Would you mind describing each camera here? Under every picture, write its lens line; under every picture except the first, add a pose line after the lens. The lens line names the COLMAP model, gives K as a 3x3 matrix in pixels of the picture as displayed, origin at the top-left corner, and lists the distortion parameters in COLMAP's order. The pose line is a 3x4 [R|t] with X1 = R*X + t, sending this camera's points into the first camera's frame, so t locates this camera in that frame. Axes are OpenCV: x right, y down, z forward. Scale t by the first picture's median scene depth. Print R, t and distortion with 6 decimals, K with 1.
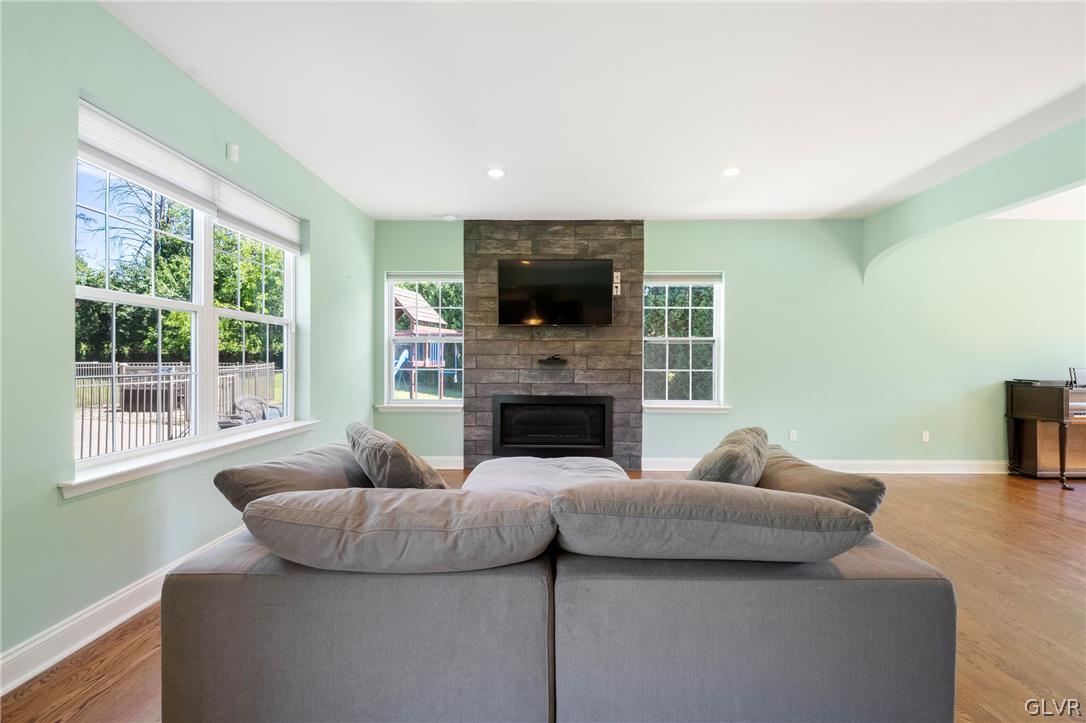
lens RADIAL K [[477.2, 0, 541.9], [0, 477.2, 362.9], [0, 0, 1]] dist [0.029699, -0.022326]
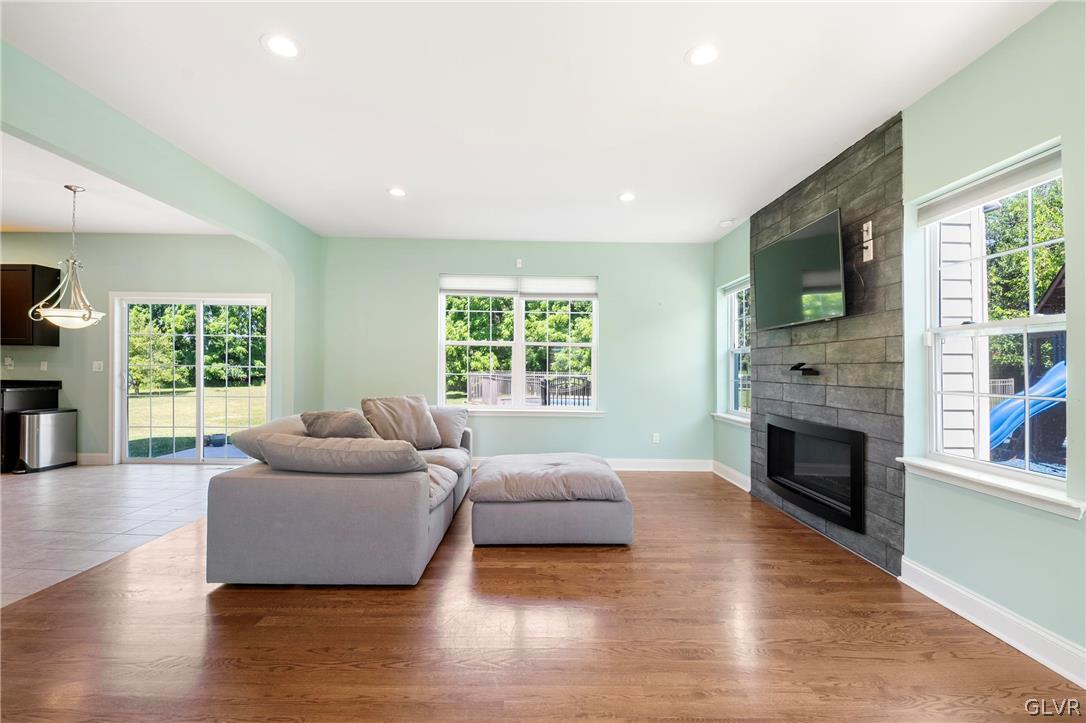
lens RADIAL K [[477.2, 0, 541.9], [0, 477.2, 362.9], [0, 0, 1]] dist [0.029699, -0.022326]
pose [[0.038852, -0.015698, -0.999122, 0.728934], [-0.017185, 0.999718, -0.016376, 0.000140], [0.999097, 0.017806, 0.038571, 0.575989]]
